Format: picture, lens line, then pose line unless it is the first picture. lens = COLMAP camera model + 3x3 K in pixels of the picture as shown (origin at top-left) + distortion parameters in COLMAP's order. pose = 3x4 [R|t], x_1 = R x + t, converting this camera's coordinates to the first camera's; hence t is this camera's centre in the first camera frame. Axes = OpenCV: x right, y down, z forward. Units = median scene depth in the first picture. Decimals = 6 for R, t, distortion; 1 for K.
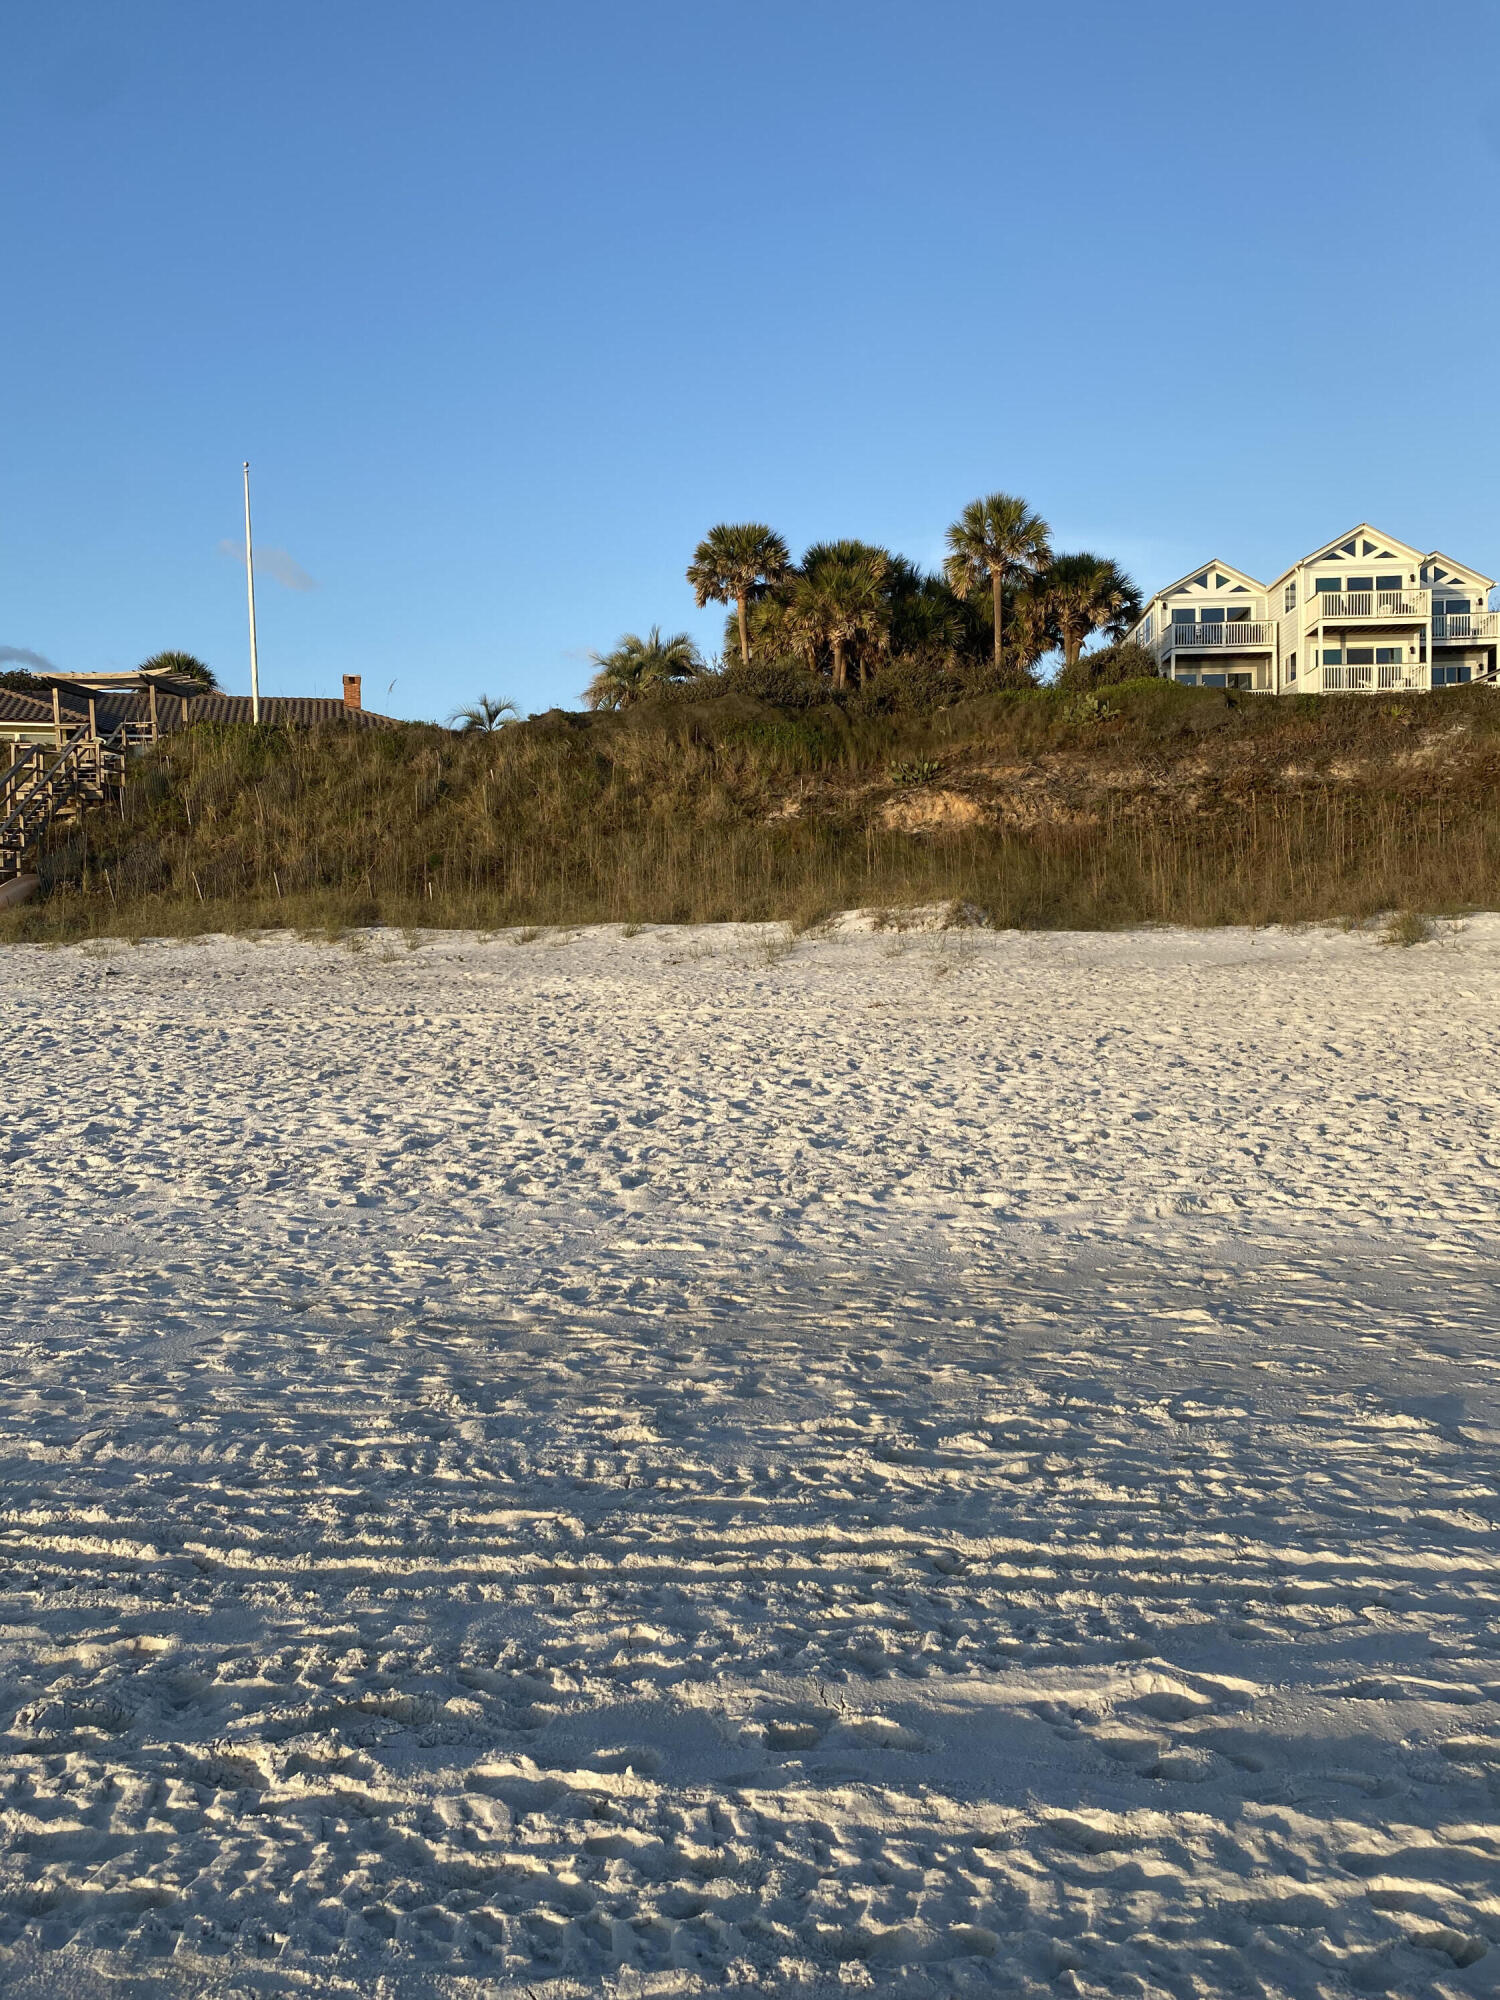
lens RADIAL K [[1499.7, 0, 749.5], [0, 1499.7, 1028.0], [0, 0, 1]] dist [0.133371, -0.305735]
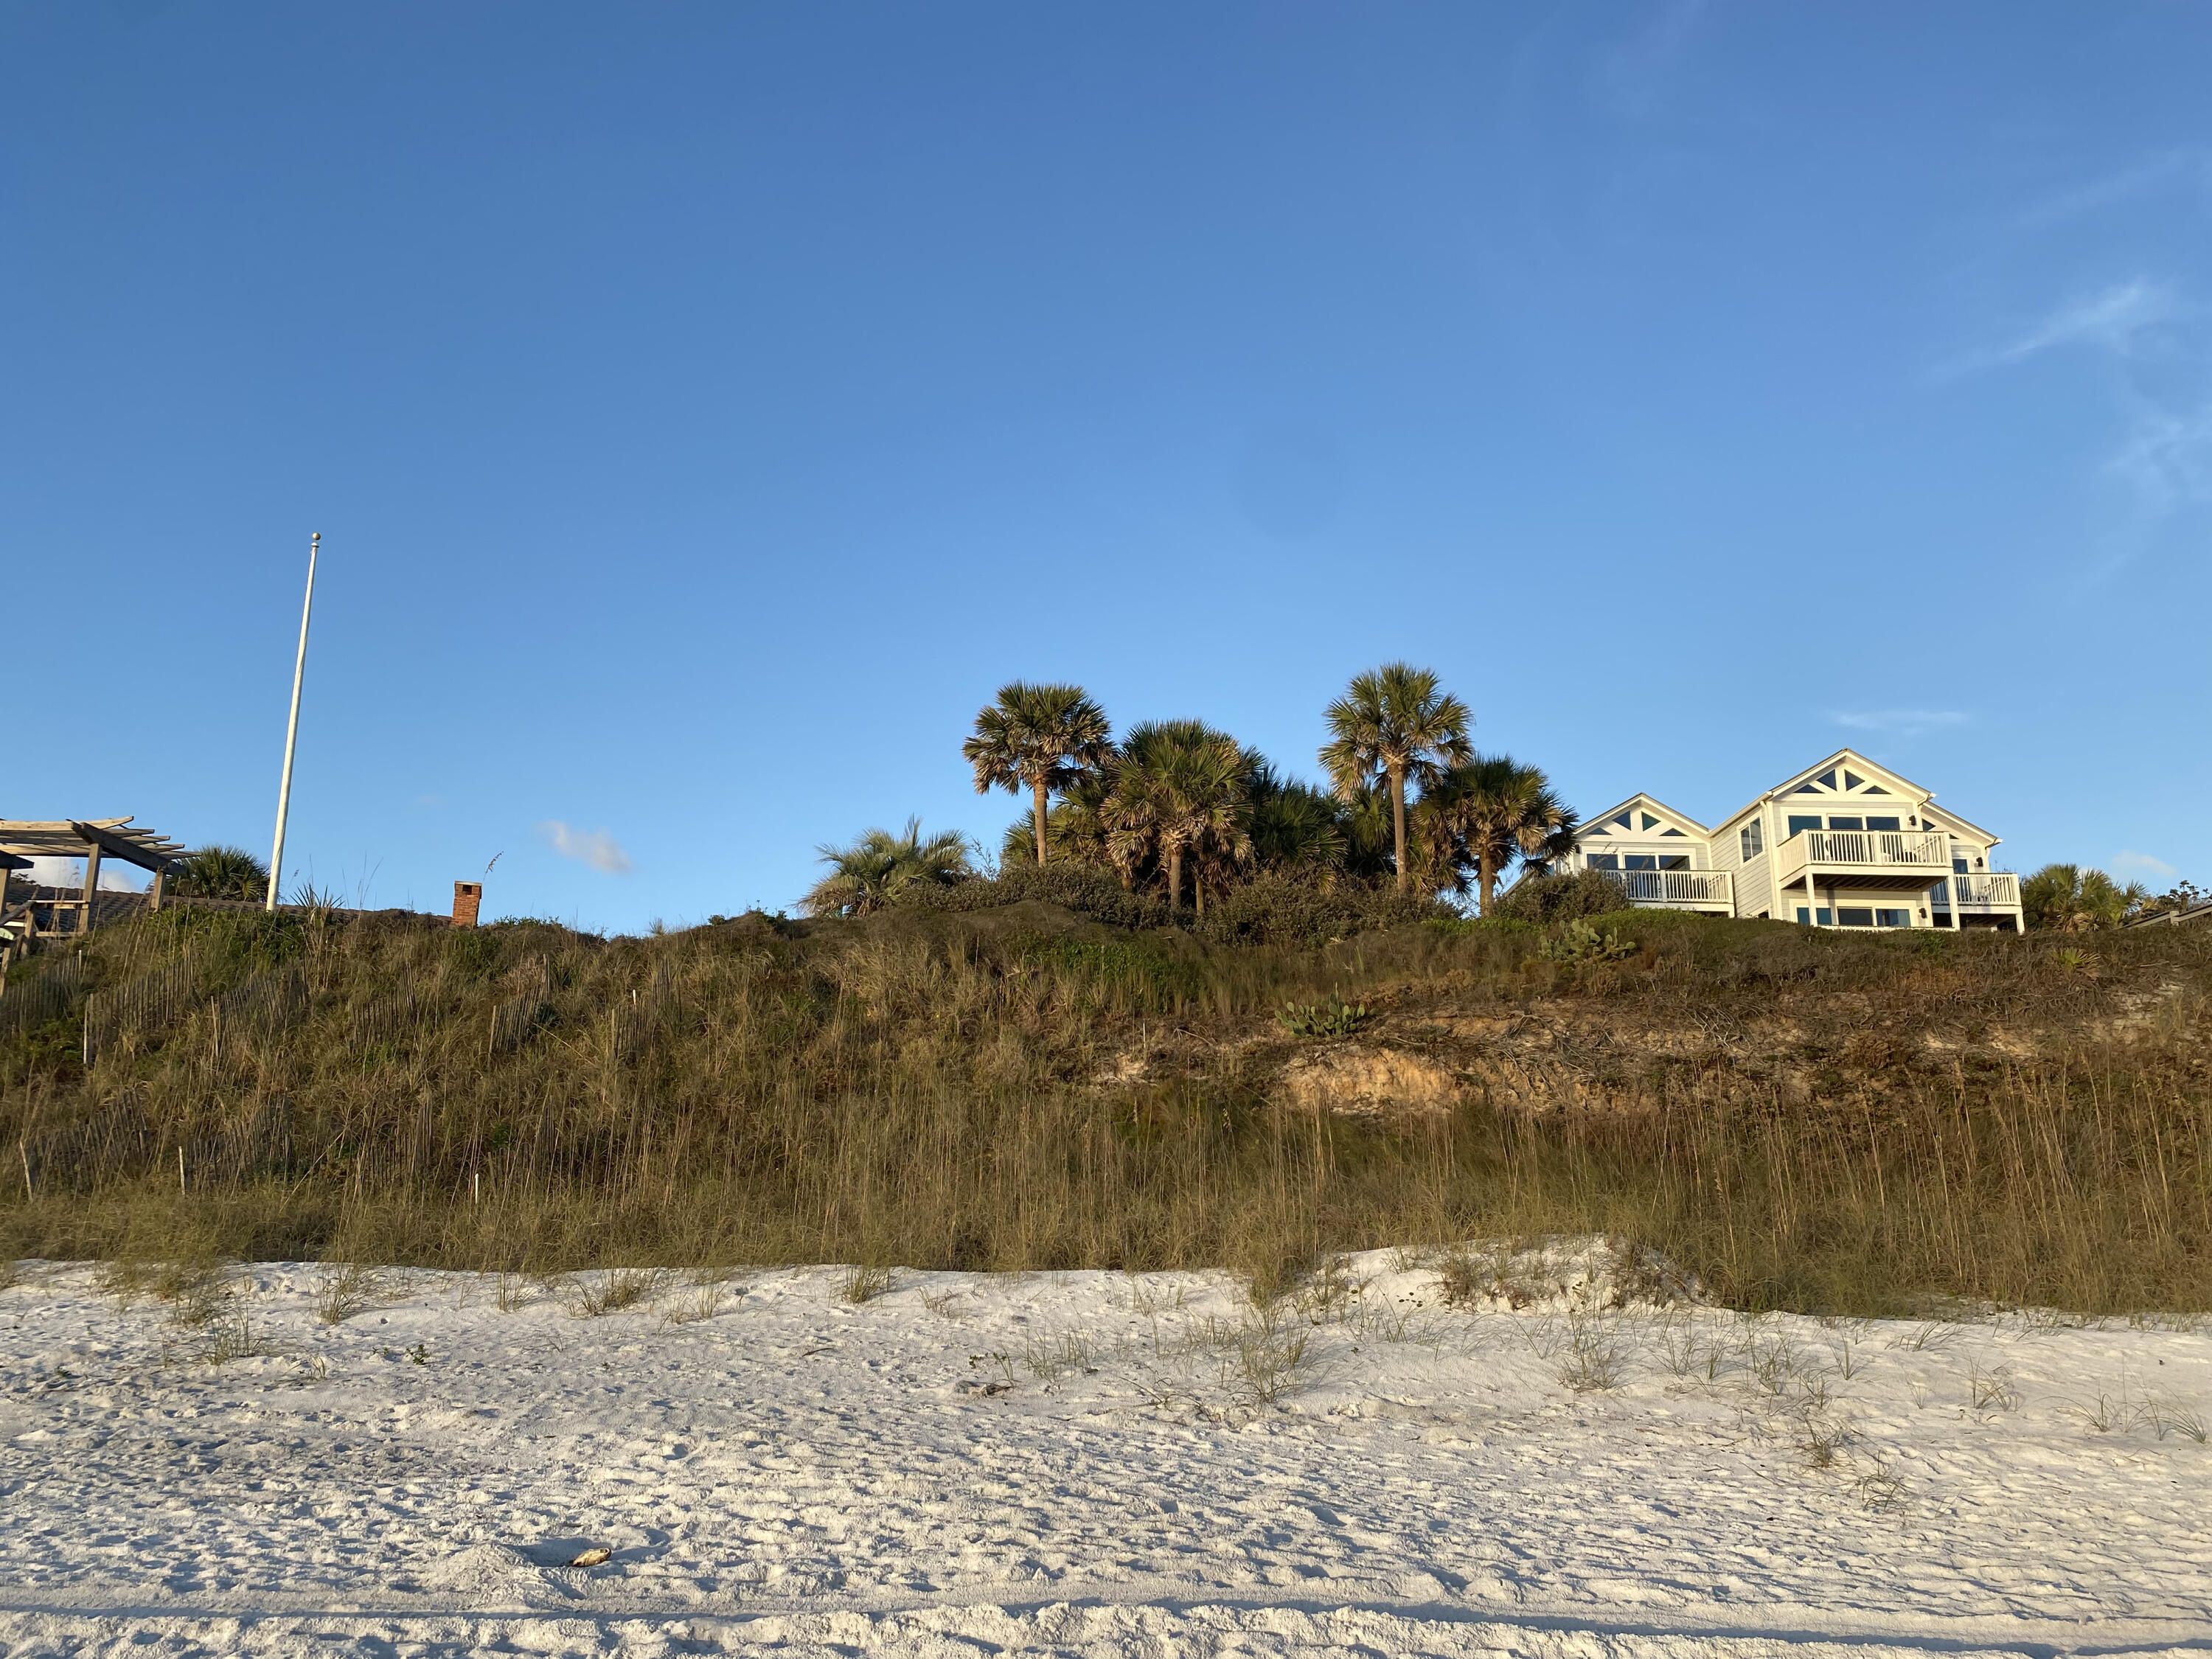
lens RADIAL K [[1658.7, 0, 1102.8], [0, 1658.7, 790.6], [0, 0, 1]] dist [0.133371, -0.305735]
pose [[0.996719, 0.046940, 0.065943, -0.027910], [-0.022050, 0.941326, -0.336779, -0.021547], [-0.077882, 0.334220, 0.939272, 0.281340]]
